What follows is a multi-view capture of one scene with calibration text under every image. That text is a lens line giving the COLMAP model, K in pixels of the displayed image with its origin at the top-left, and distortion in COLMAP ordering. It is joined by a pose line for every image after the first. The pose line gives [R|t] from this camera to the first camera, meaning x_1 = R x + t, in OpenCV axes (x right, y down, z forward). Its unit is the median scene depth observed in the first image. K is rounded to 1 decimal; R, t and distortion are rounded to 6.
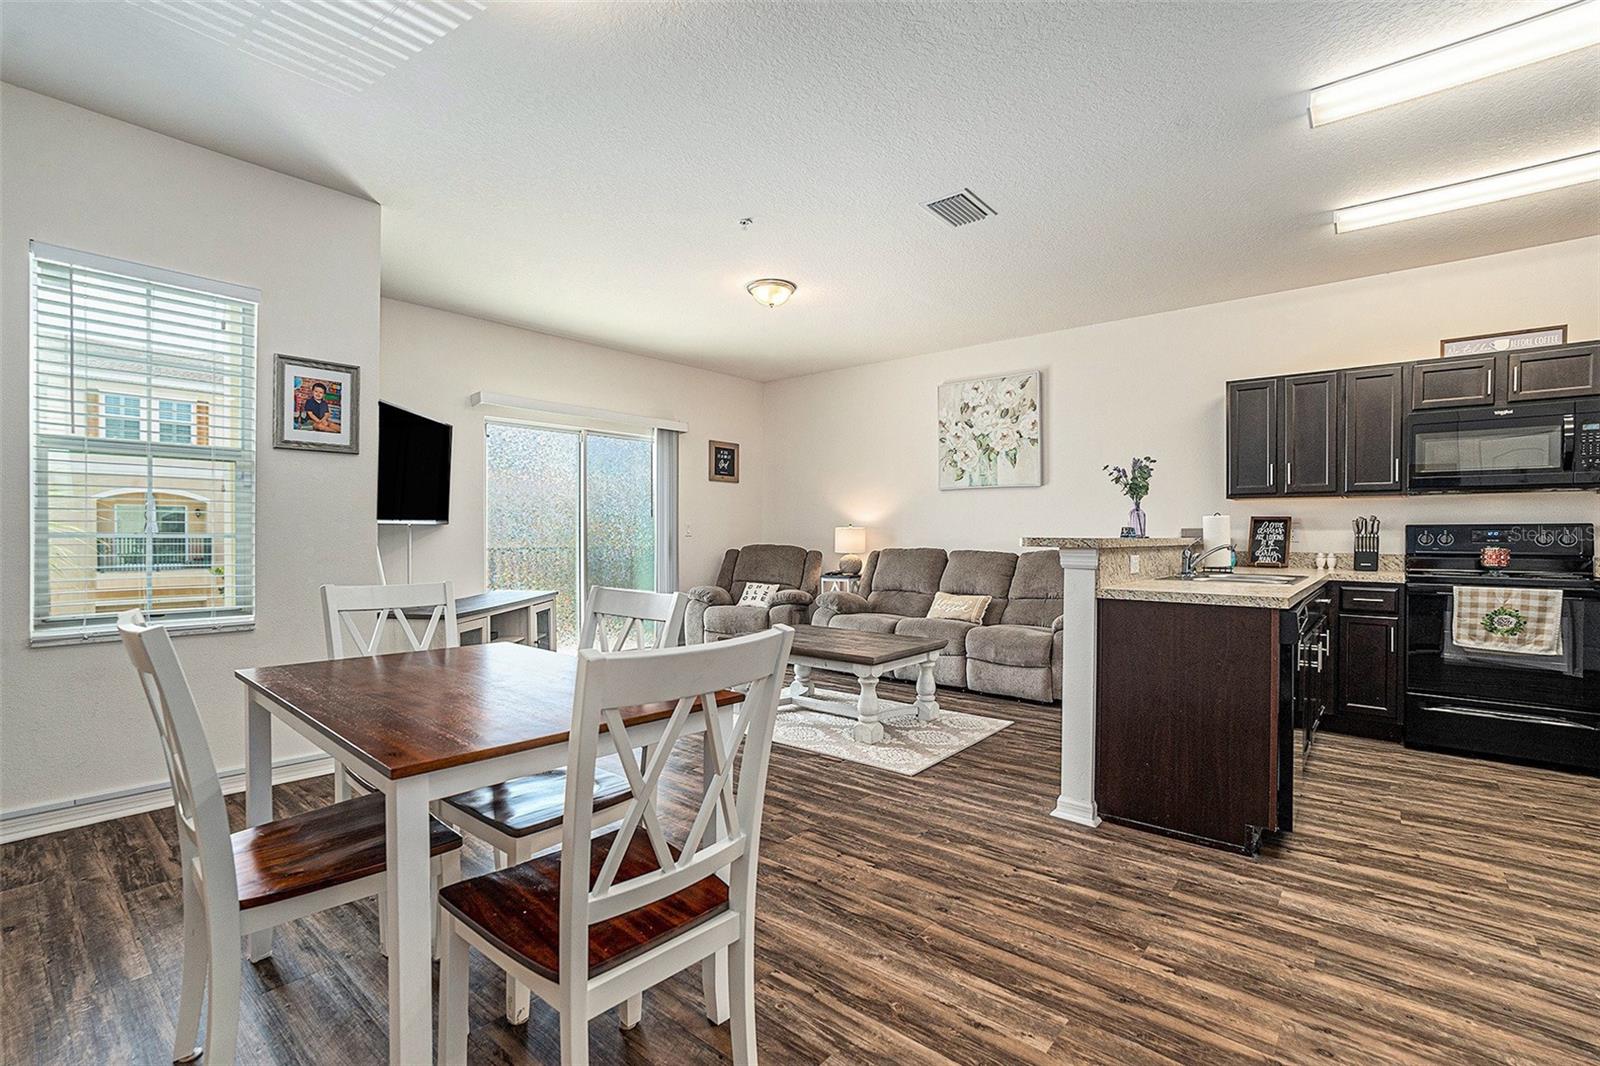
lens RADIAL K [[747.4, 0, 825.6], [0, 747.4, 534.2], [0, 0, 1]] dist [-0.054375, 0.026861]
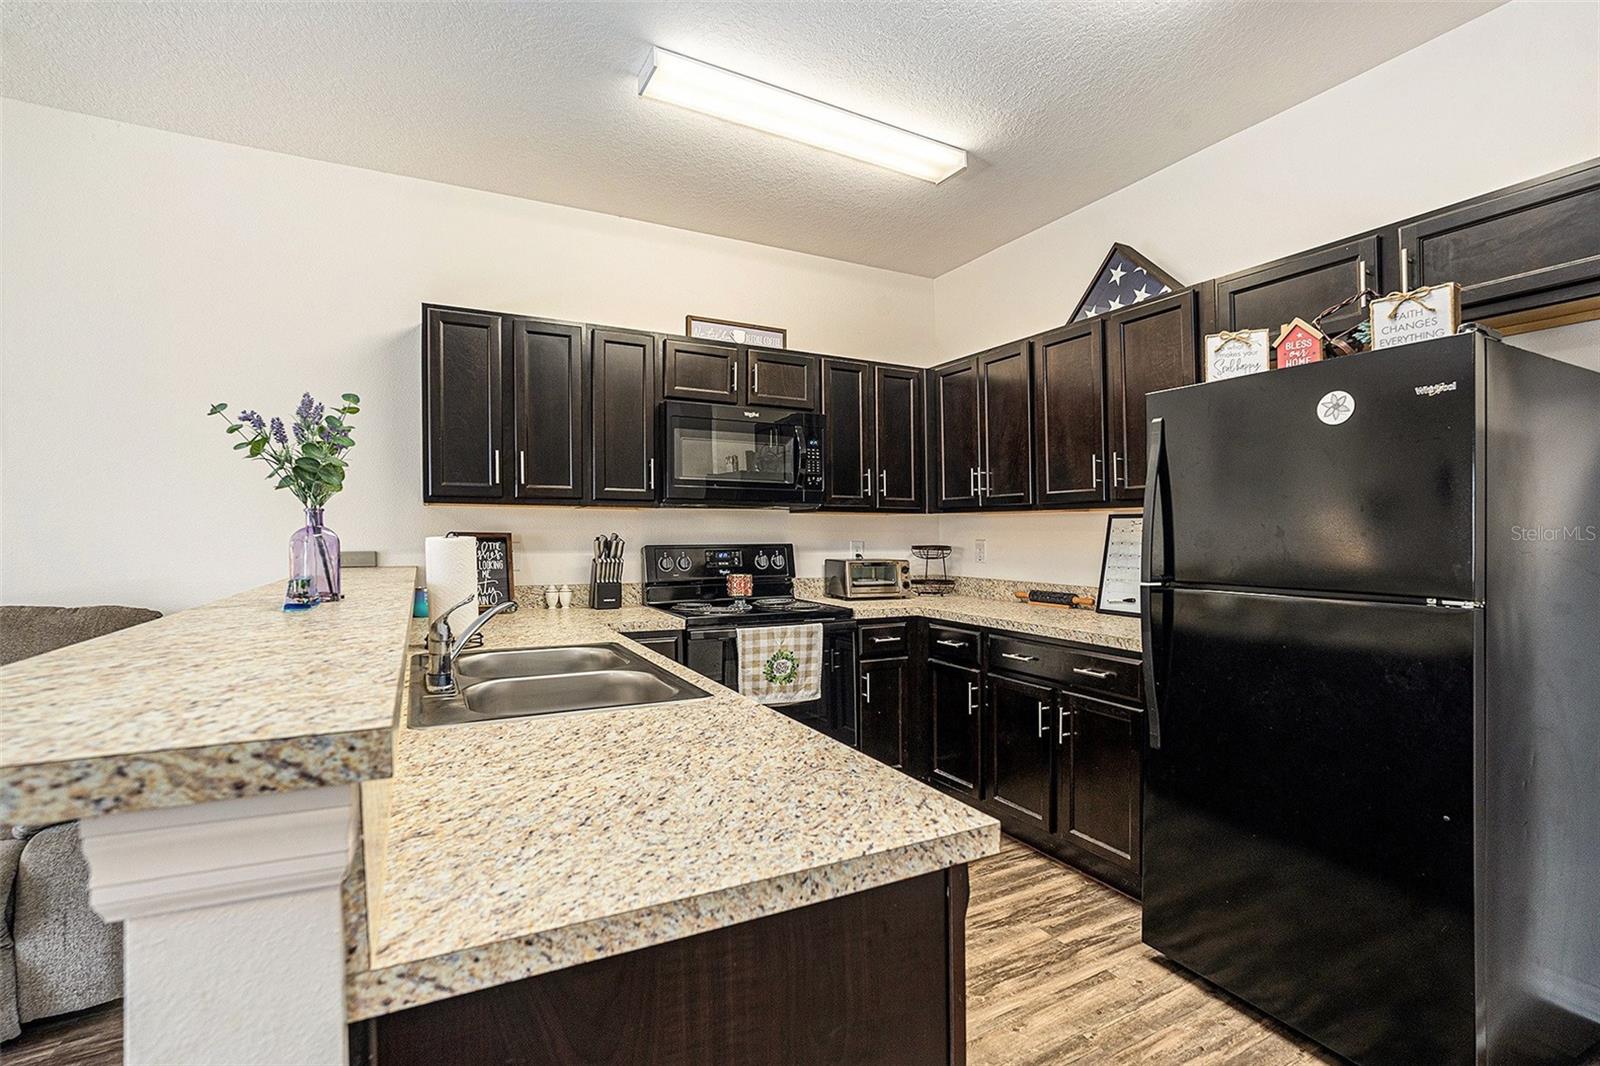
lens RADIAL K [[738.8, 0, 813.3], [0, 738.8, 534.3], [0, 0, 1]] dist [-0.069796, 0.036934]
pose [[0.411935, -0.001966, 0.911211, 0.166450], [-0.001076, 0.999996, 0.002644, -0.027995], [-0.911213, -0.002070, 0.411931, 0.547427]]
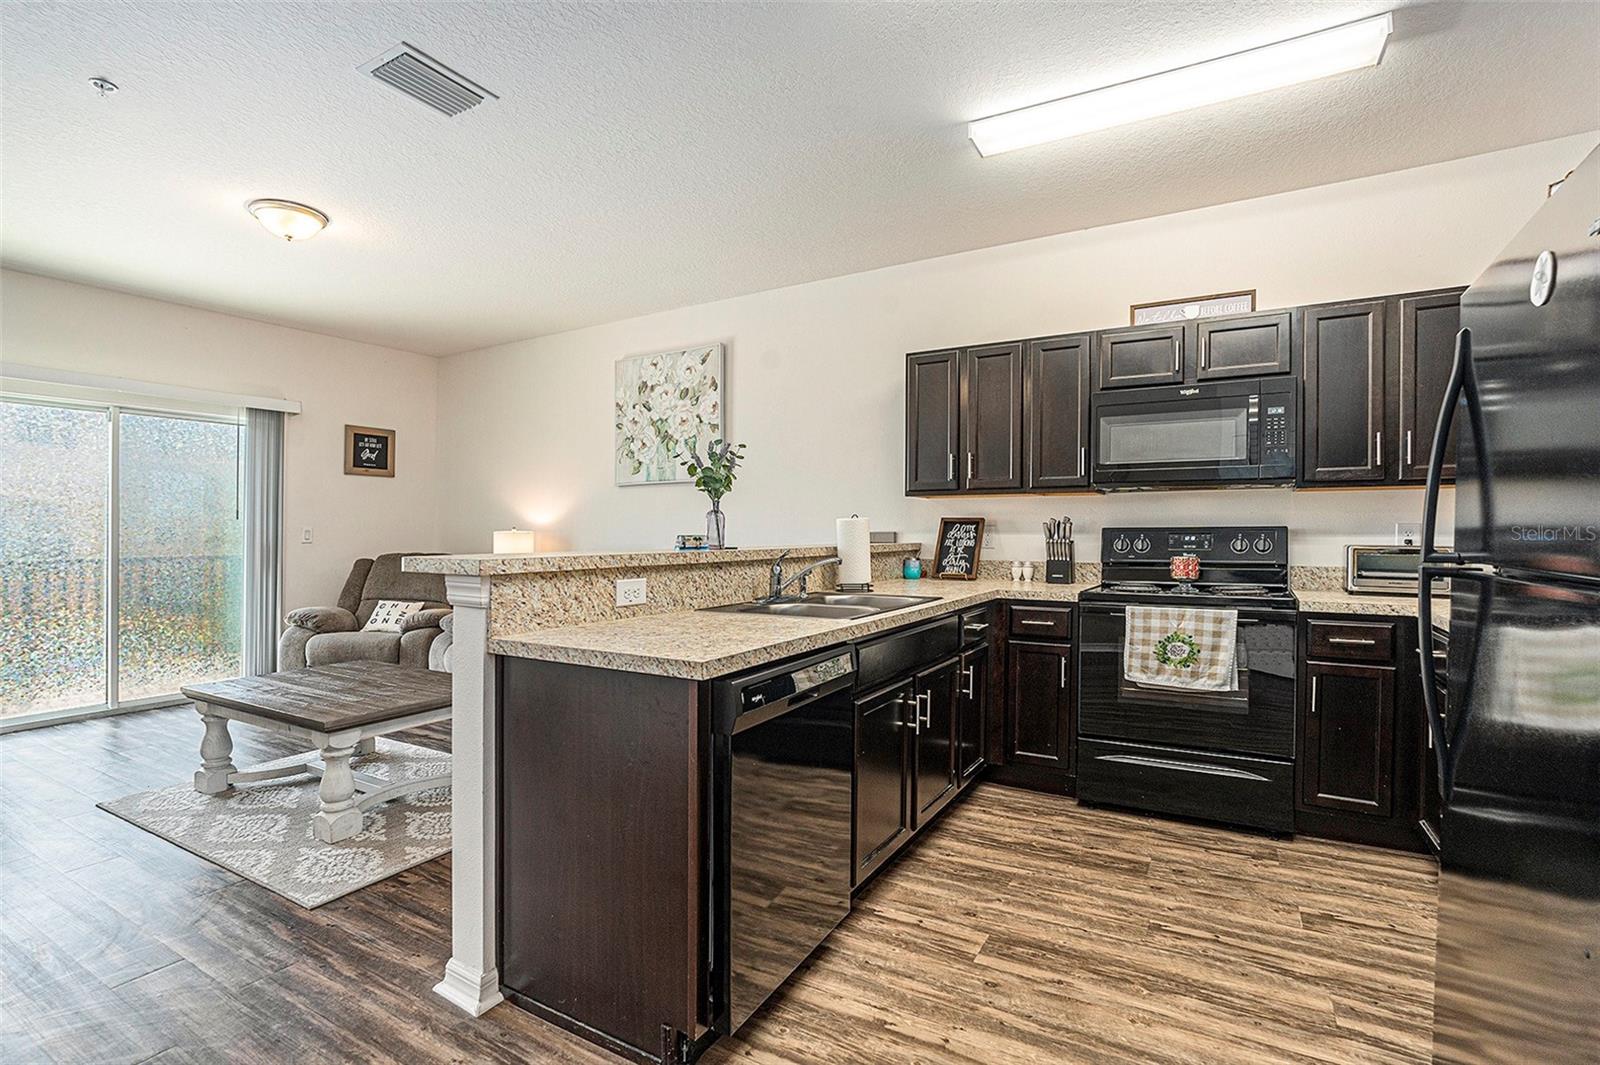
lens RADIAL K [[738.8, 0, 813.3], [0, 738.8, 533.8], [0, 0, 1]] dist [-0.069796, 0.036934]
pose [[0.990335, -0.005838, 0.138572, 0.373097], [0.005415, 0.999979, 0.003433, -0.011130], [-0.138590, -0.002649, 0.990346, 0.230744]]
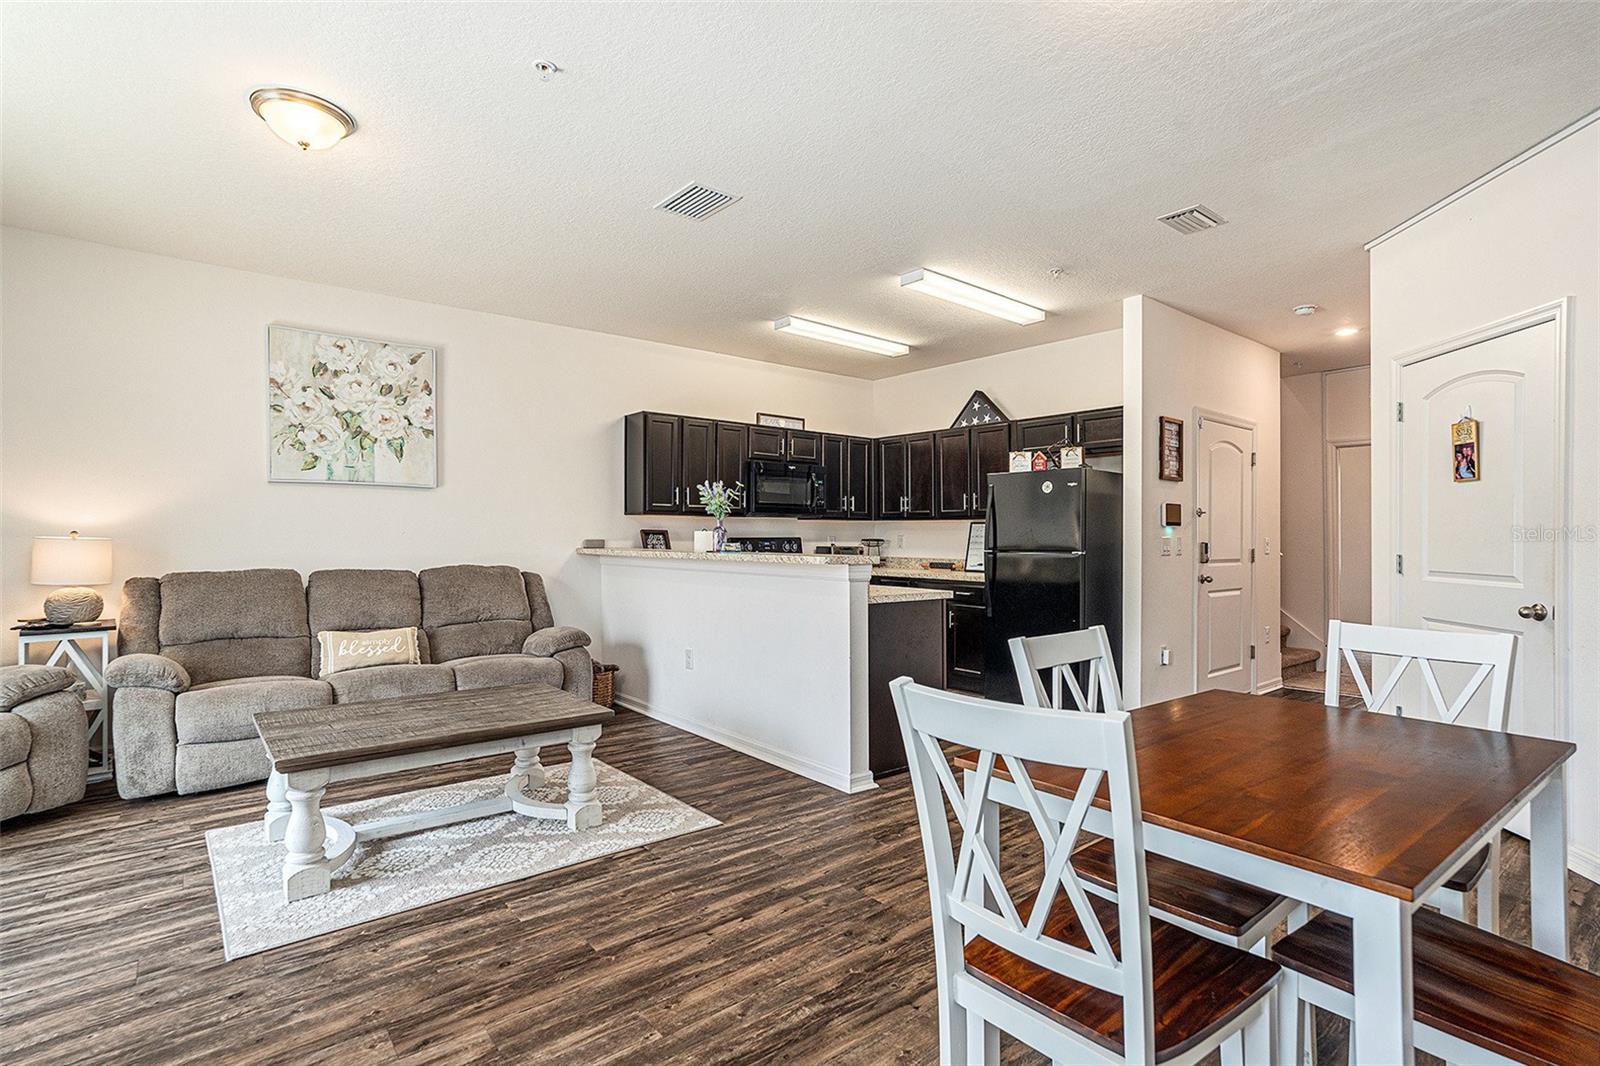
lens RADIAL K [[730.7, 0, 856.7], [0, 730.7, 536.2], [0, 0, 1]] dist [-0.022016, 0.013353]
pose [[0.192506, -0.002415, 0.981293, -0.559813], [-0.004904, 0.999982, 0.003423, -0.021872], [-0.981284, -0.005471, 0.192490, 0.521536]]
